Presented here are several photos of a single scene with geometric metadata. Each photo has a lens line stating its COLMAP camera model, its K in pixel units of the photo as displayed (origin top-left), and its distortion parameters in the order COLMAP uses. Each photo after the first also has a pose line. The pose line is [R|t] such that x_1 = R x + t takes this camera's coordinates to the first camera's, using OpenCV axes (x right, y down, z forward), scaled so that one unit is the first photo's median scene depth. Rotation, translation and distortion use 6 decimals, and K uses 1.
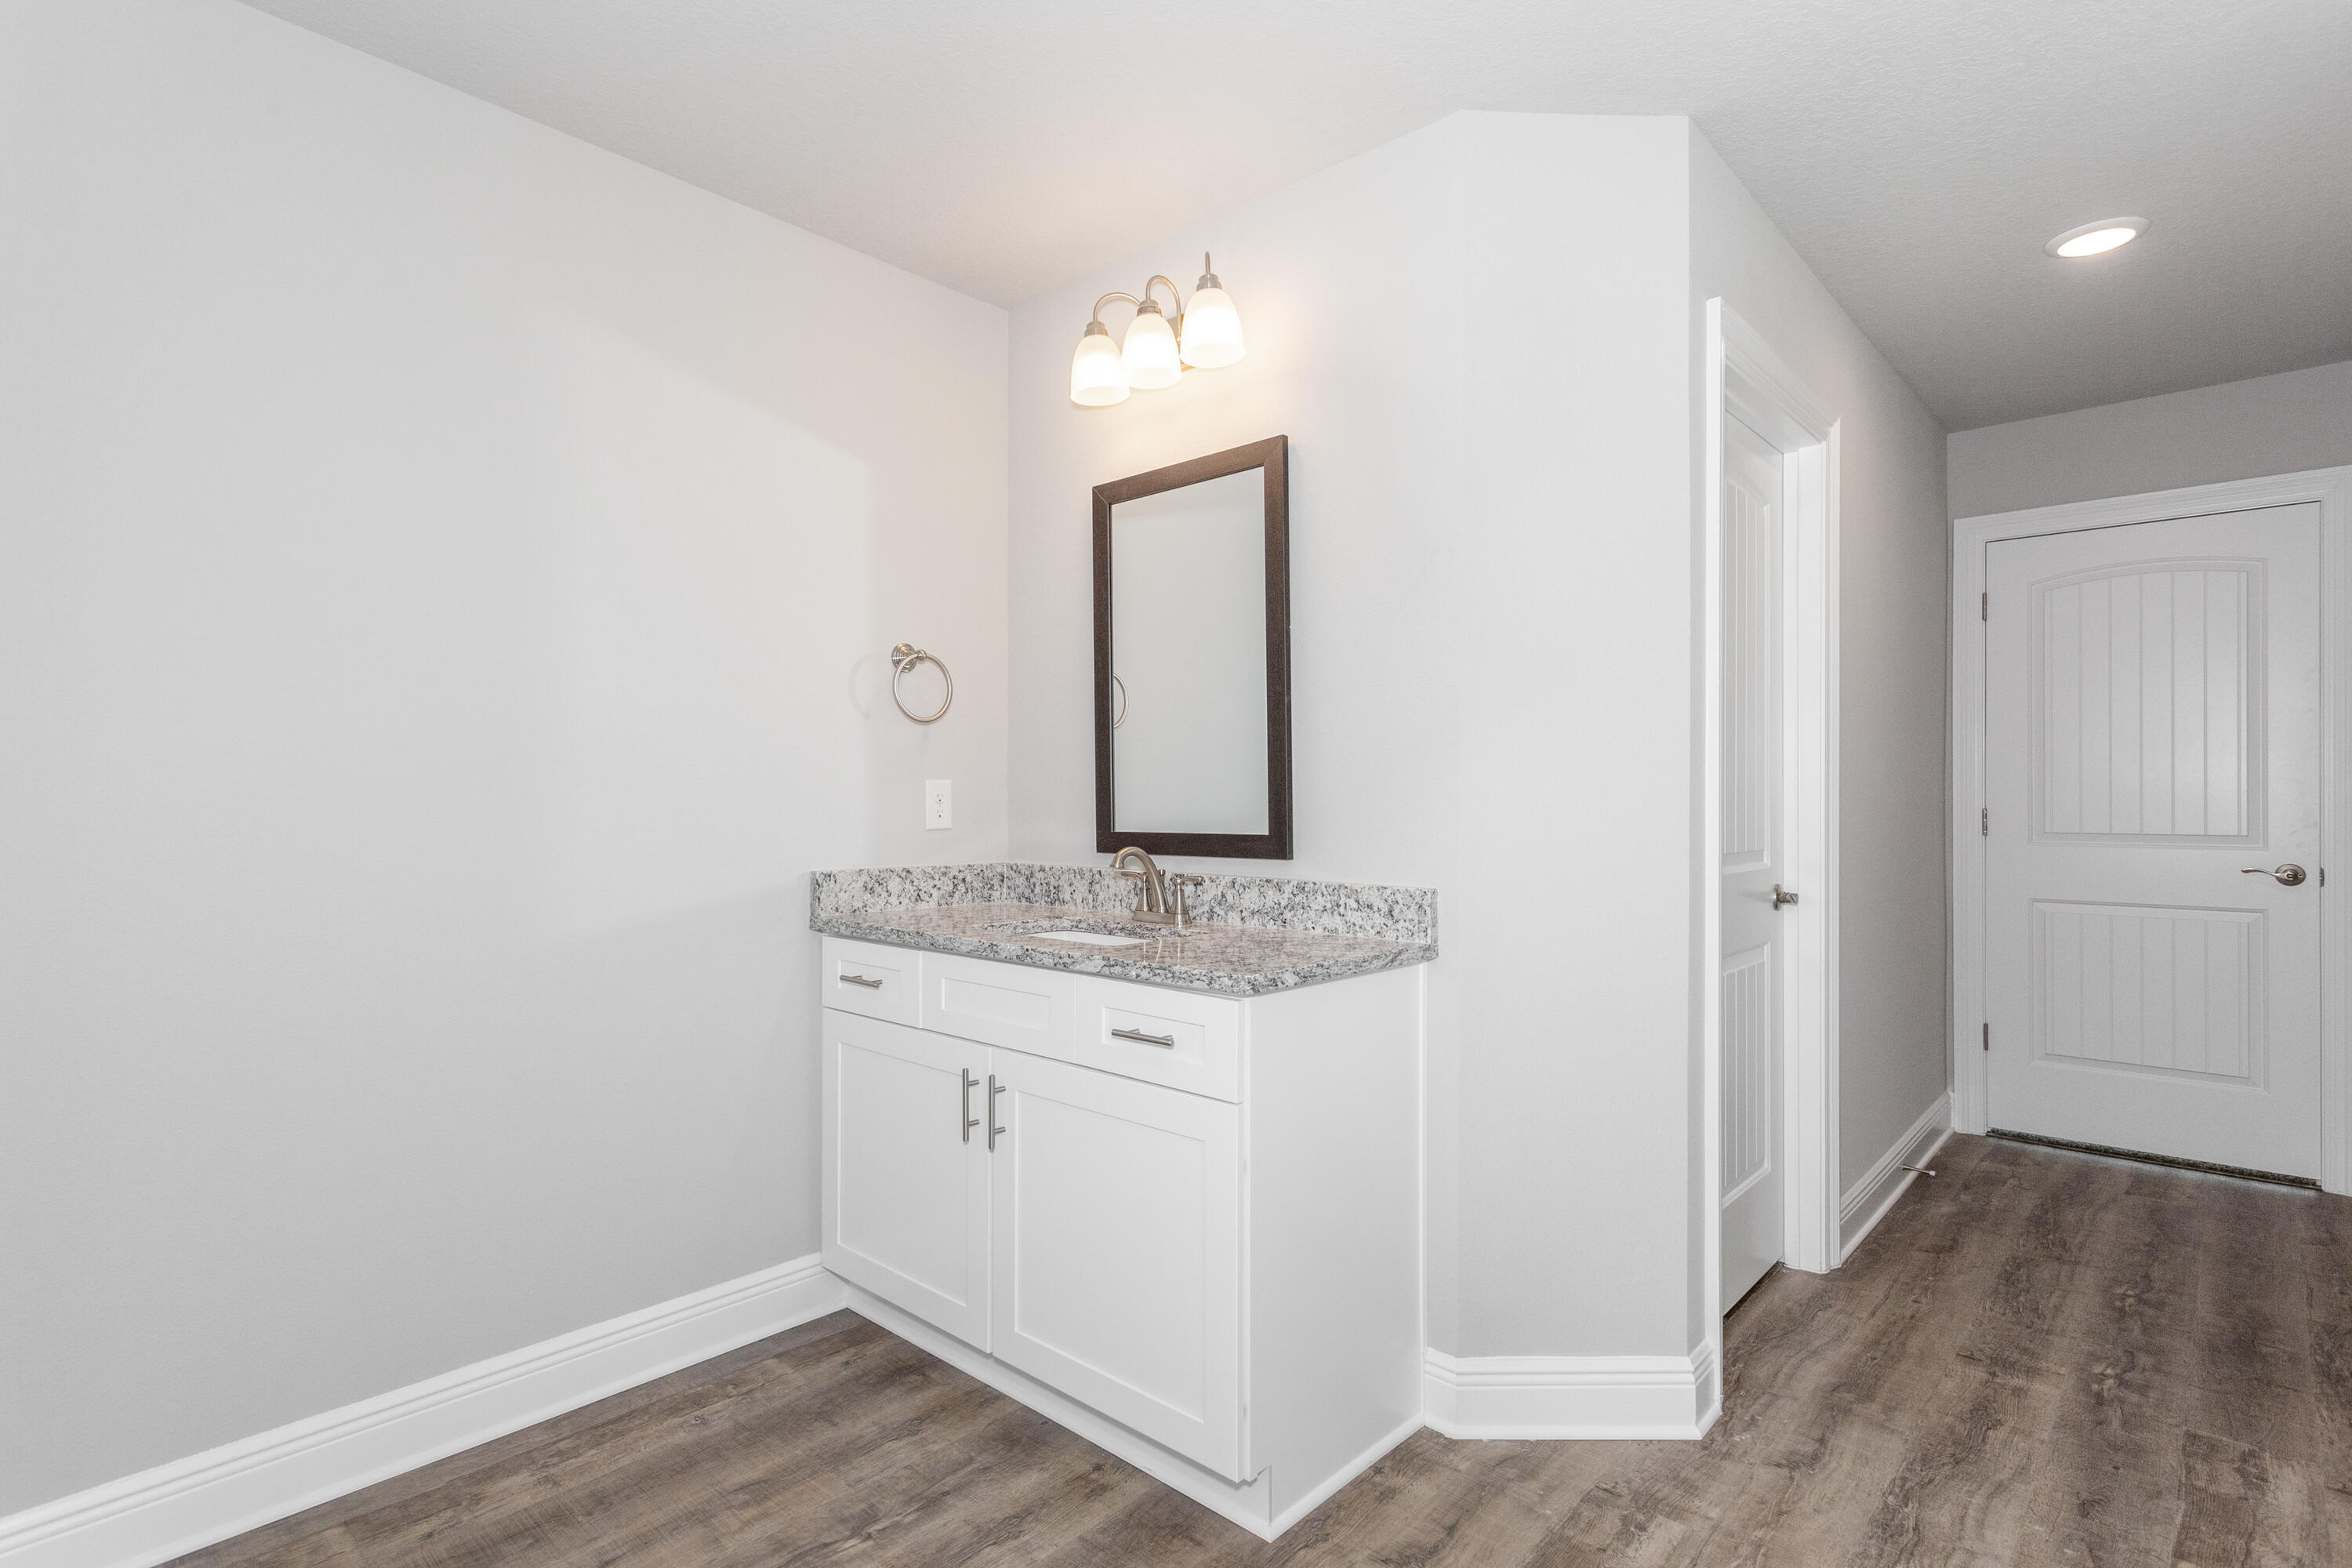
lens RADIAL K [[1145.0, 0, 1163.5], [0, 1145.0, 791.9], [0, 0, 1]] dist [0.013796, -0.001684]
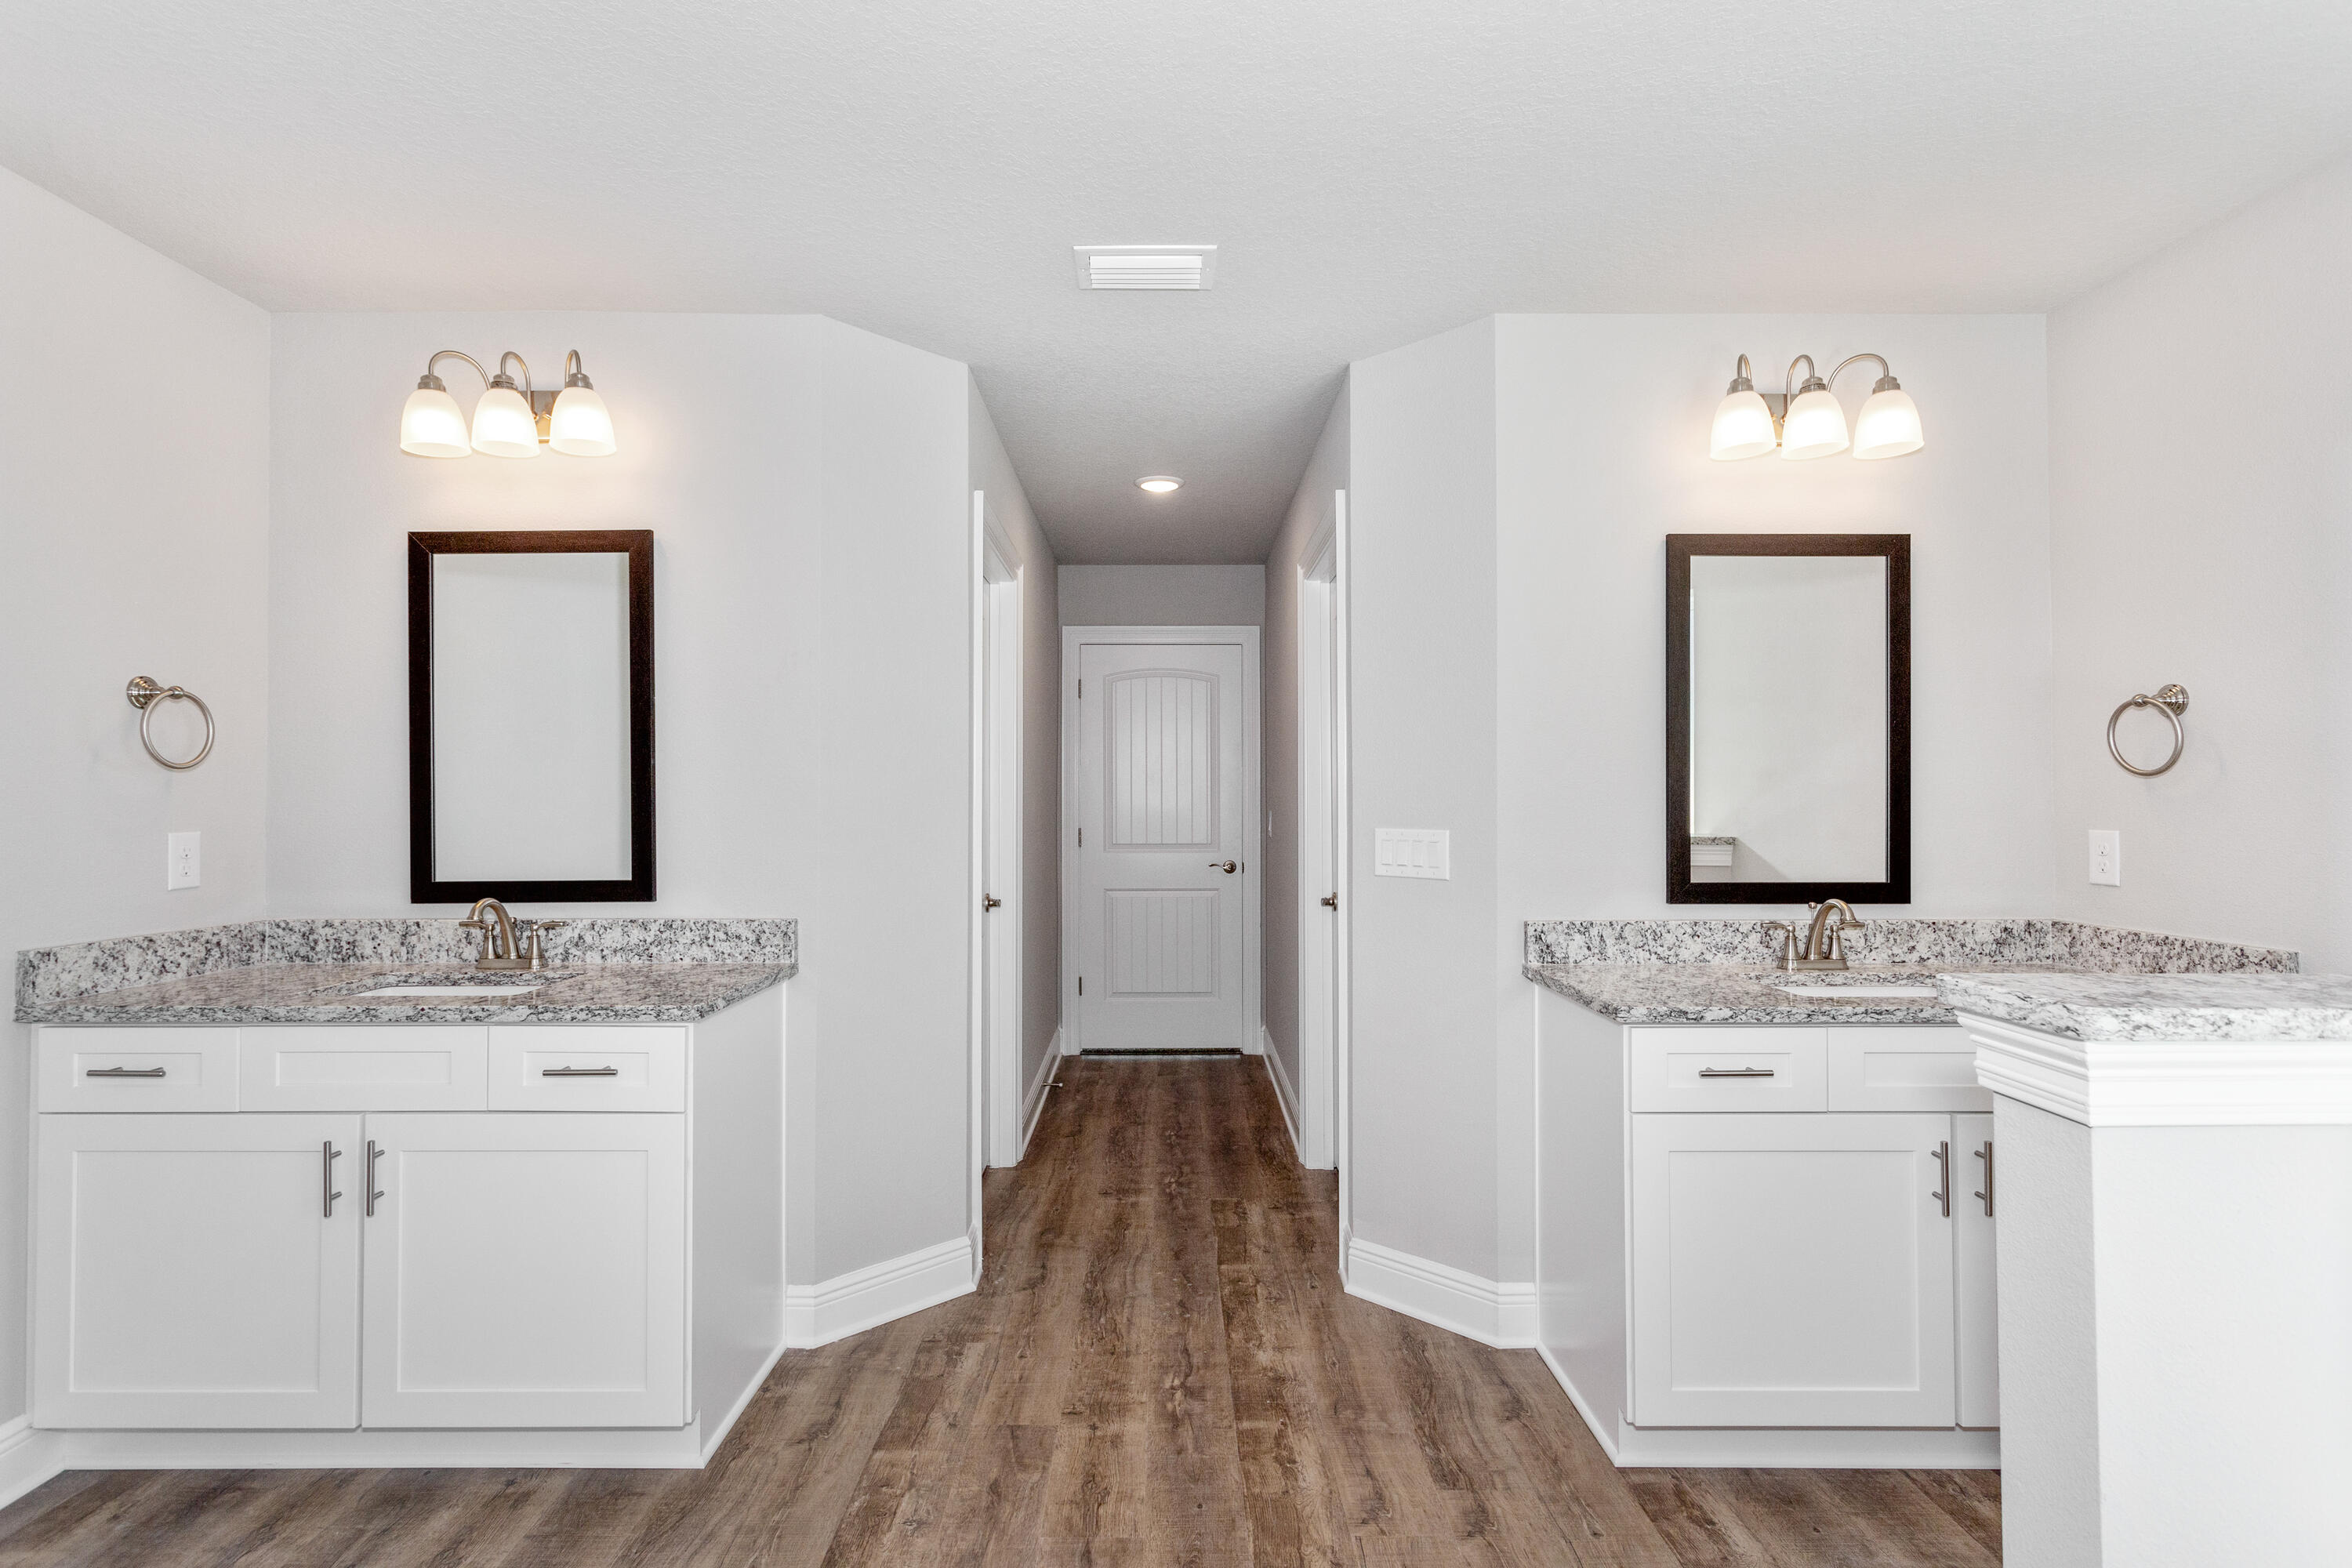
lens RADIAL K [[1145.0, 0, 1123.7], [0, 1145.0, 770.4], [0, 0, 1]] dist [0.013796, -0.001684]
pose [[0.747917, 0.009616, 0.663723, -0.307771], [0.000120, 0.999893, -0.014622, -0.055756], [-0.663792, 0.011015, 0.747836, -0.172262]]
